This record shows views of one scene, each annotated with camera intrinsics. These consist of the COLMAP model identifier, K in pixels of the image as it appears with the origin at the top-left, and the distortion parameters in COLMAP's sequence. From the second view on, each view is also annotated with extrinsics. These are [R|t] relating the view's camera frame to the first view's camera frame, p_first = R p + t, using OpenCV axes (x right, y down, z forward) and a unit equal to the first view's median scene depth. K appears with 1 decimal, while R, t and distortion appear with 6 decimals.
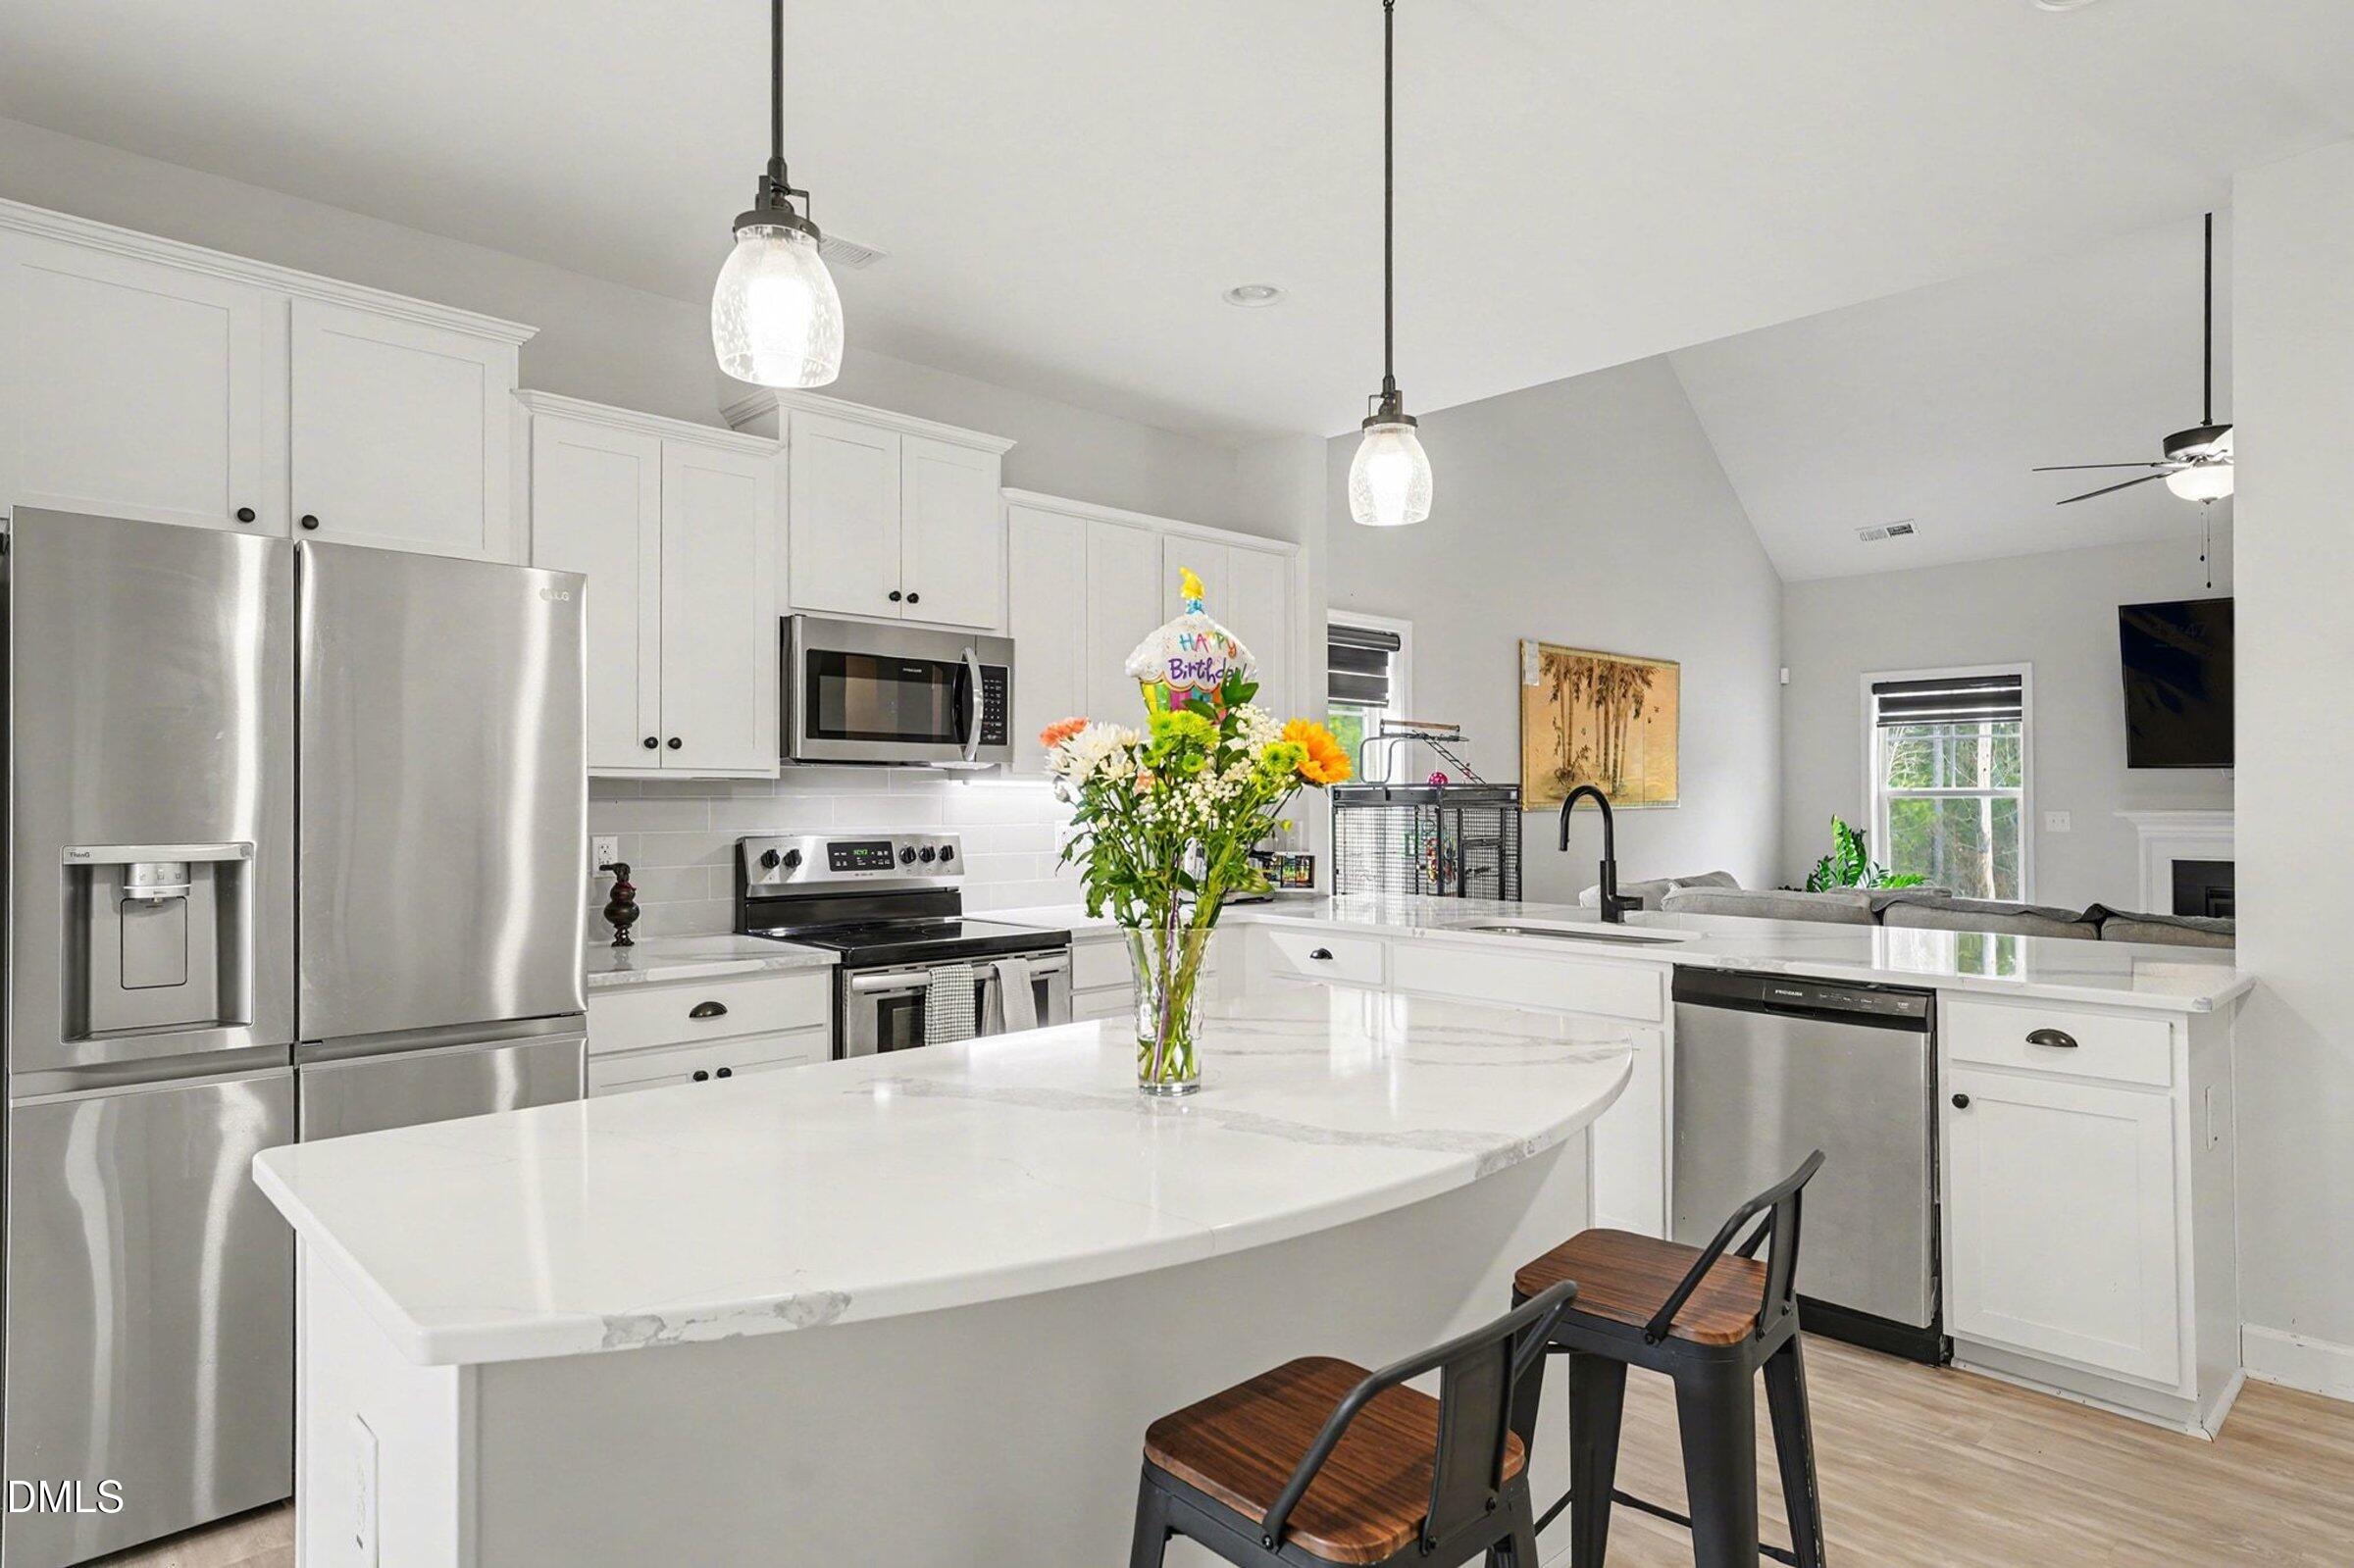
lens RADIAL K [[1312.3, 0, 1177.0], [0, 1312.3, 784.0], [0, 0, 1]] dist [-0.005068, -0.001460]
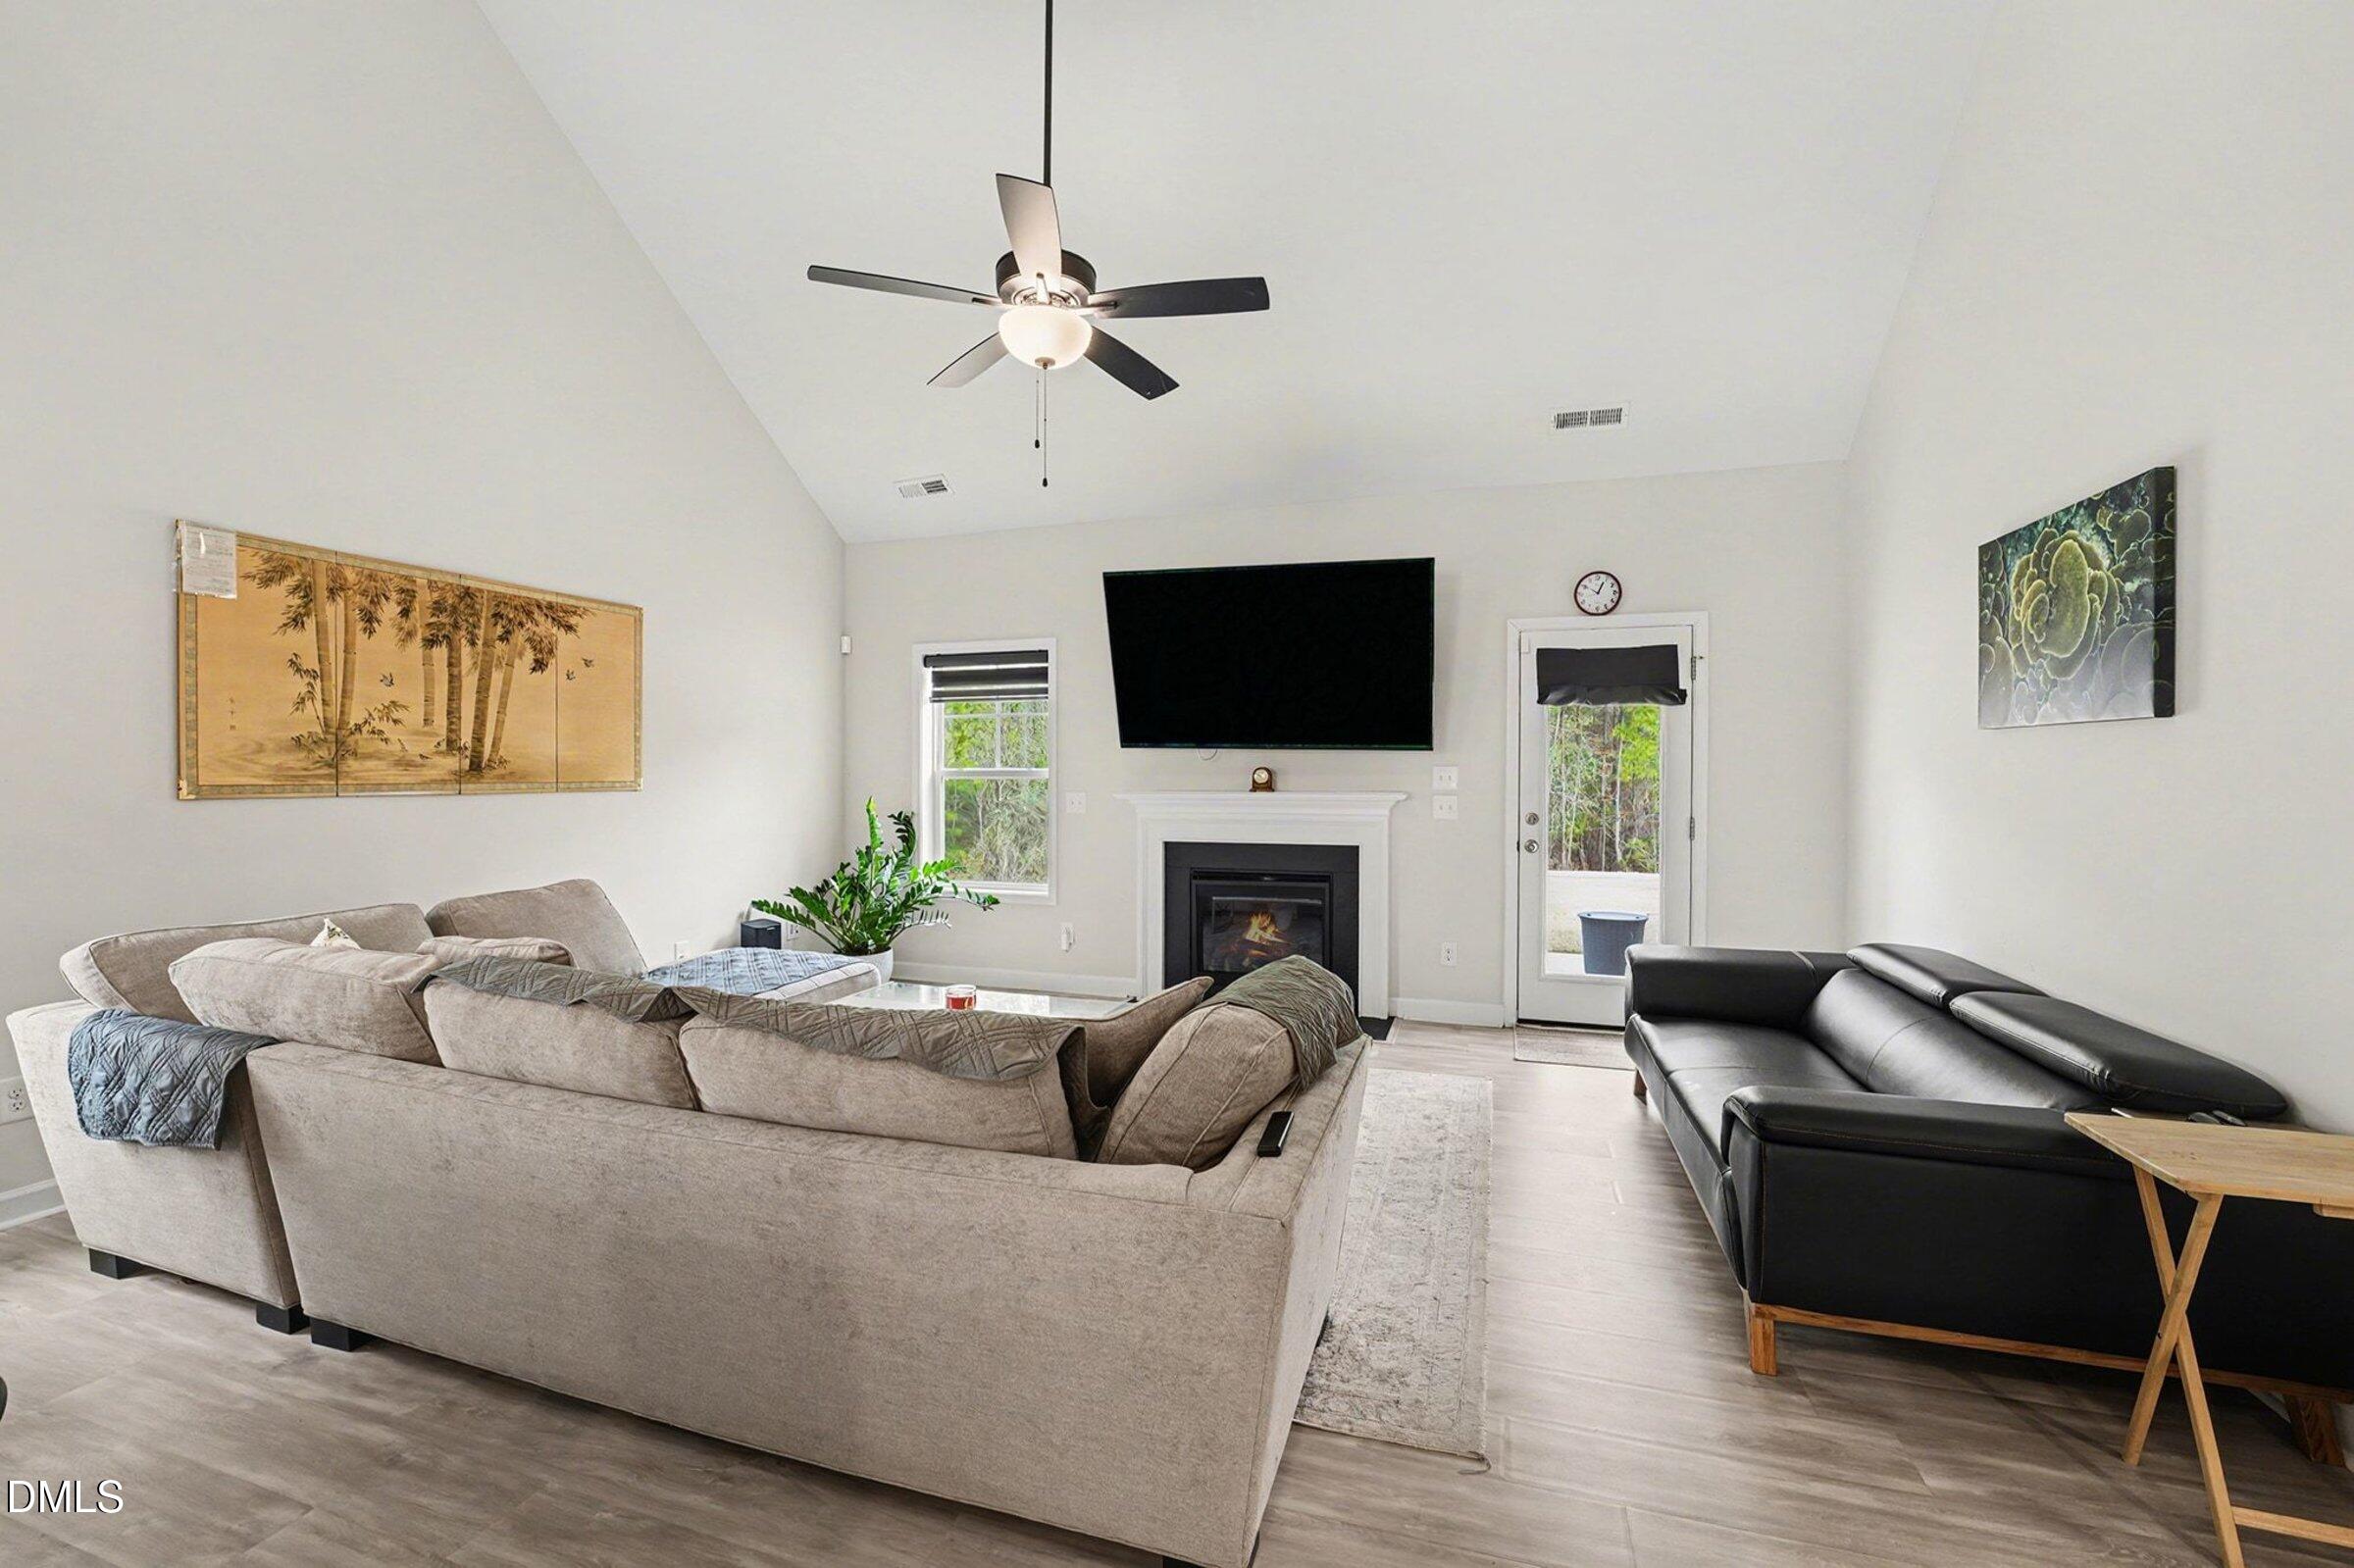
lens RADIAL K [[962.4, 0, 1177.0], [0, 962.4, 784.0], [0, 0, 1]] dist [-0.000138, -0.000081]
pose [[0.879393, -0.001657, 0.476094, 0.390861], [-0.009761, 0.999721, 0.021509, -0.001398], [-0.475997, -0.023562, 0.879131, 0.328659]]
